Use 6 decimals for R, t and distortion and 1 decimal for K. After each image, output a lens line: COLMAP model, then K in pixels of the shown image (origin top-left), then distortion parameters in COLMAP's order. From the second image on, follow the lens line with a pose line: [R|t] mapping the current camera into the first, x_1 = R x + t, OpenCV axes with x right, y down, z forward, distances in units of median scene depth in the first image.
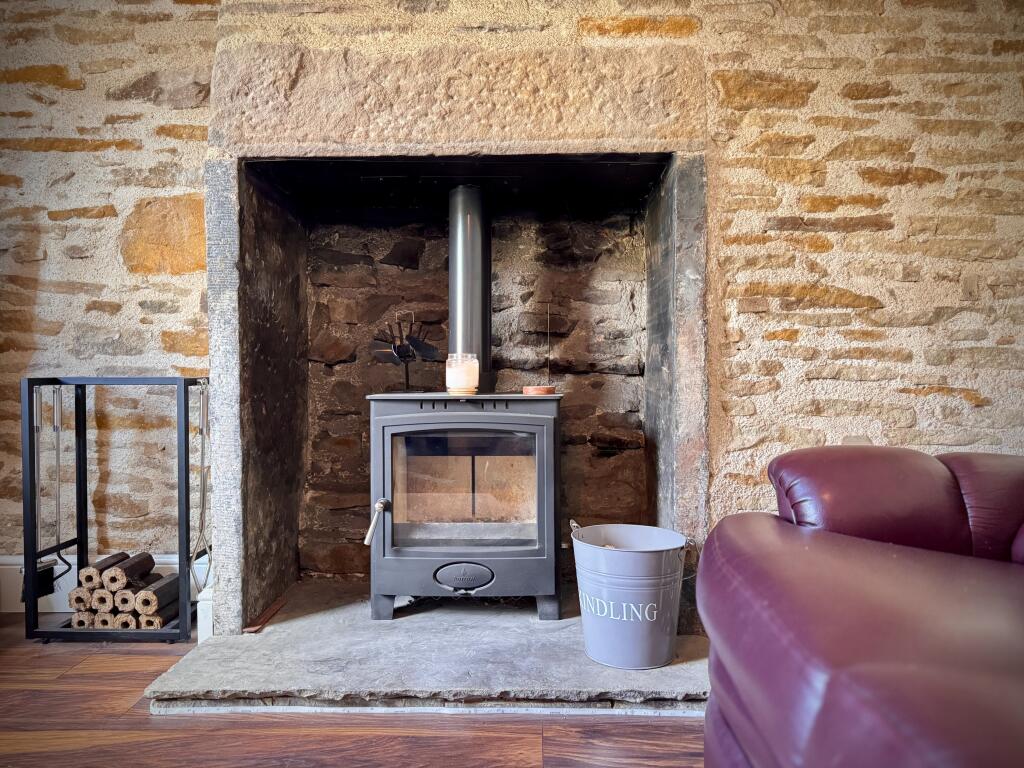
lens RADIAL K [[718.3, 0, 512.0], [0, 718.3, 384.0], [0, 0, 1]] dist [0.057373, -0.062839]
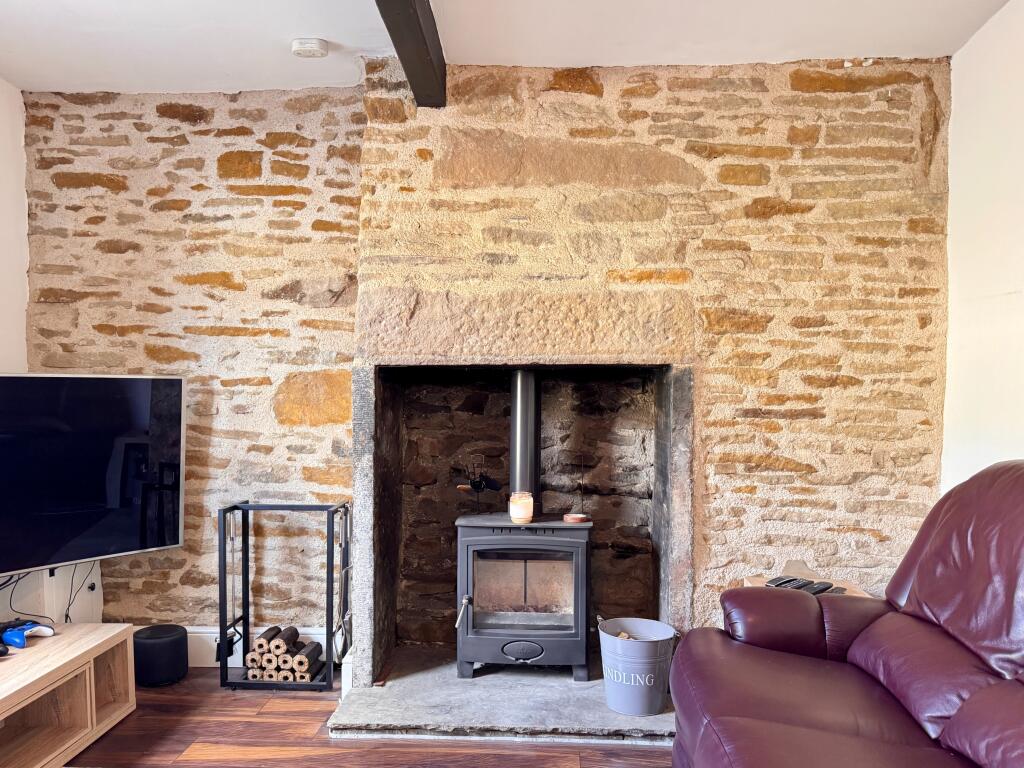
lens RADIAL K [[778.0, 0, 507.7], [0, 778.0, 433.0], [0, 0, 1]] dist [0.134786, -0.225305]
pose [[0.999674, 0.011525, -0.022787, -0.065667], [-0.010781, 0.999414, 0.032486, -0.219928], [0.023148, -0.032230, 0.999212, -0.563257]]
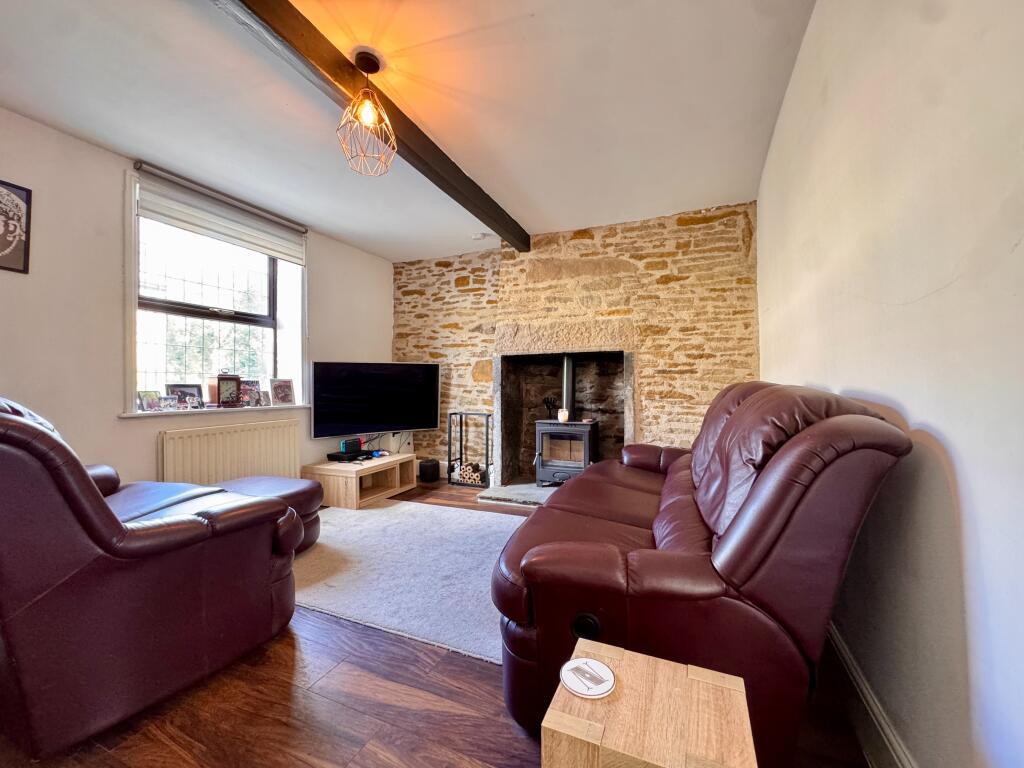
lens RADIAL K [[411.3, 0, 515.4], [0, 411.3, 379.6], [0, 0, 1]] dist [-0.000584, -0.000153]
pose [[0.931374, -0.001953, -0.364059, 0.426657], [-0.008935, 0.999562, -0.028221, -0.126683], [0.363954, 0.029537, 0.930948, -0.865632]]
